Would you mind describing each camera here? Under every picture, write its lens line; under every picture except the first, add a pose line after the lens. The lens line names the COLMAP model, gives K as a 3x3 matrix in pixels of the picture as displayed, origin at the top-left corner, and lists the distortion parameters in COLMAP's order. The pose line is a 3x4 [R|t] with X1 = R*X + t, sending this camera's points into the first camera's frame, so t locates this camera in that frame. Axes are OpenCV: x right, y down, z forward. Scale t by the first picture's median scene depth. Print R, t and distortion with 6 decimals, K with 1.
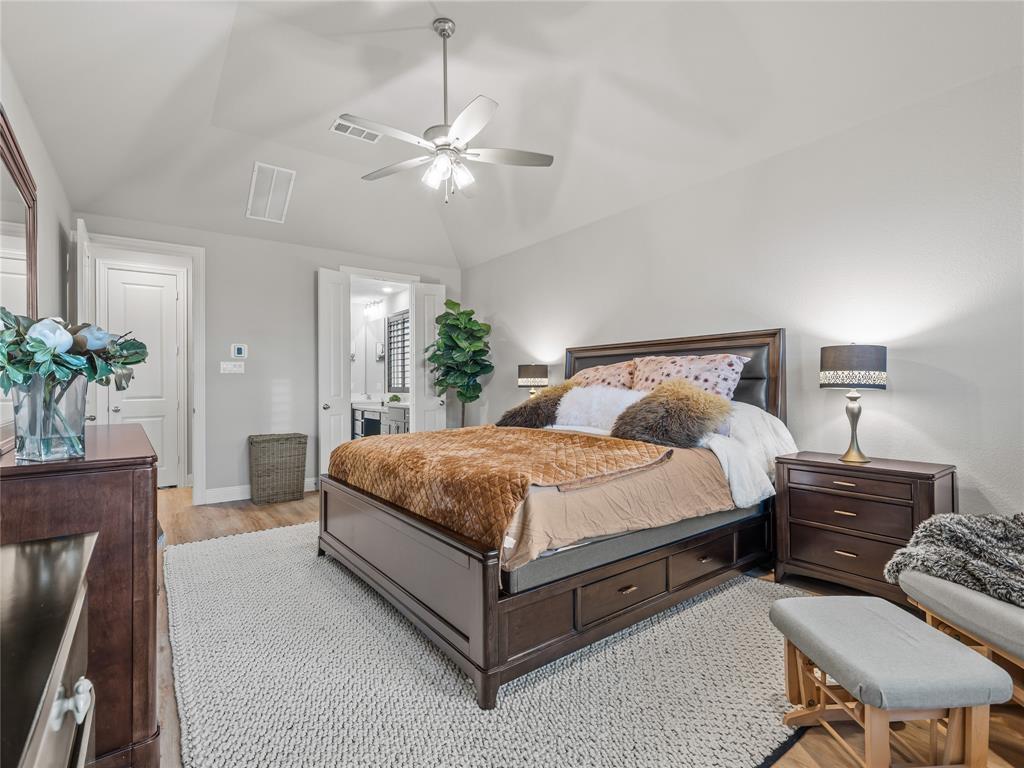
lens RADIAL K [[477.0, 0, 509.9], [0, 477.0, 381.3], [0, 0, 1]] dist [0.006091, -0.003277]
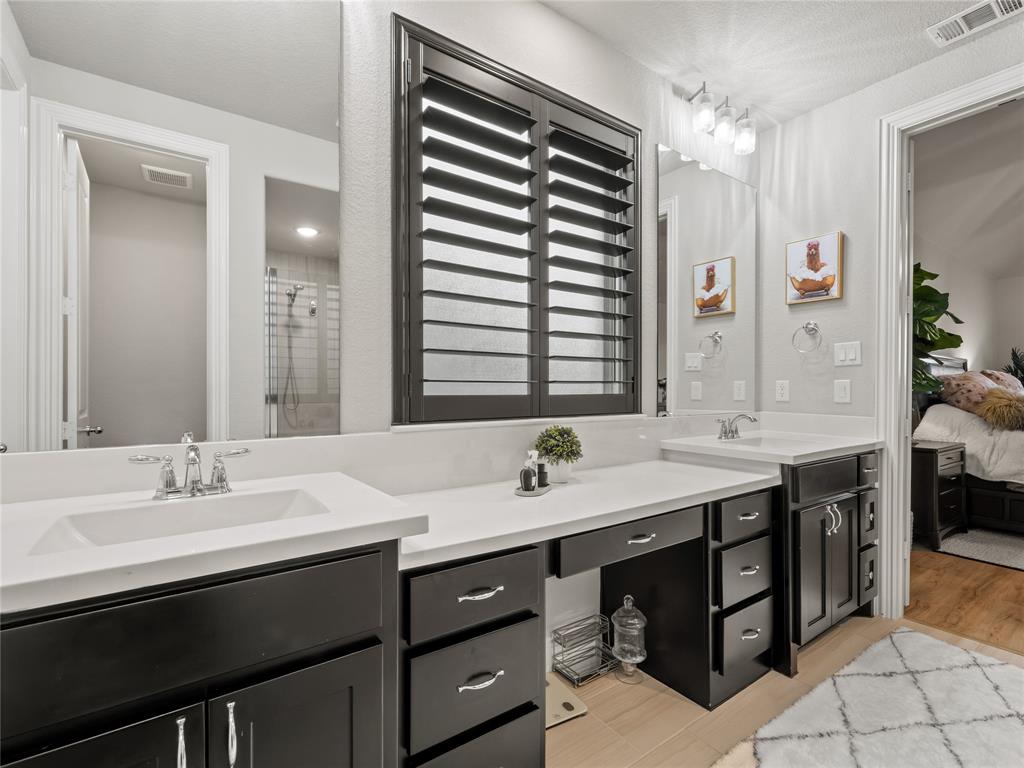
lens RADIAL K [[477.0, 0, 510.1], [0, 477.0, 383.2], [0, 0, 1]] dist [0.006091, -0.003277]
pose [[0.010318, 0.015568, 0.999826, -0.464324], [-0.004248, 0.999870, -0.015525, 0.009581], [-0.999938, -0.004087, 0.010383, 0.983881]]
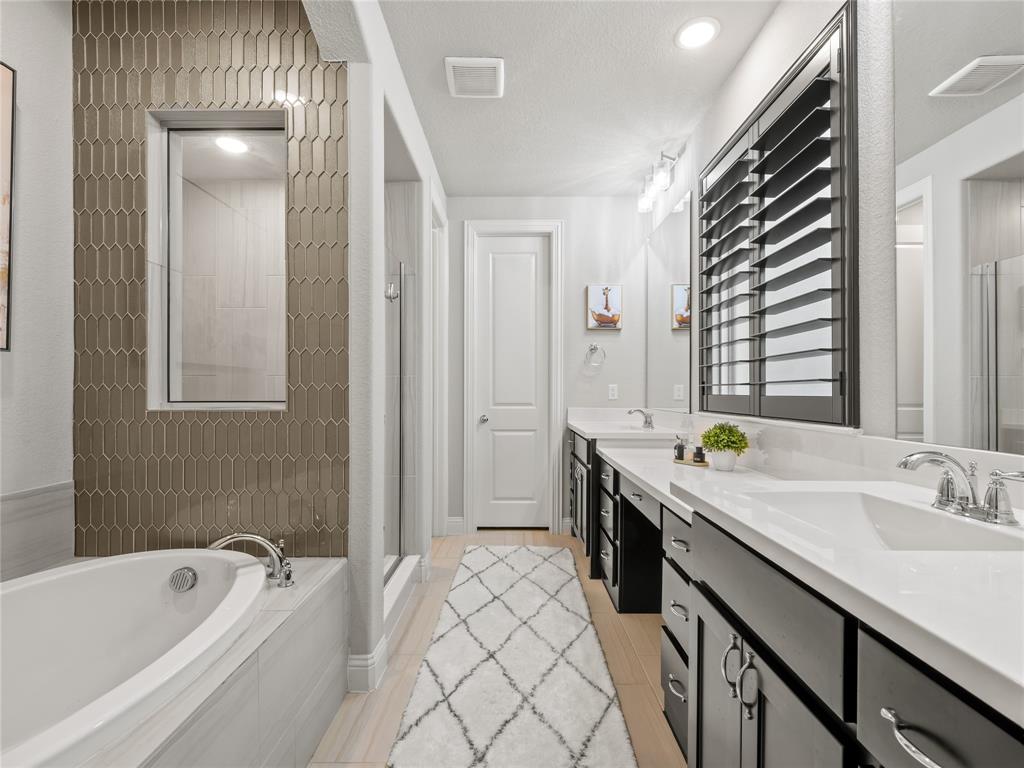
lens RADIAL K [[477.0, 0, 514.7], [0, 477.0, 388.0], [0, 0, 1]] dist [0.006091, -0.003277]
pose [[0.809419, 0.004423, -0.587215, -0.170180], [-0.004047, 0.999990, 0.001953, 0.007424], [0.587217, 0.000796, 0.809429, 0.677070]]
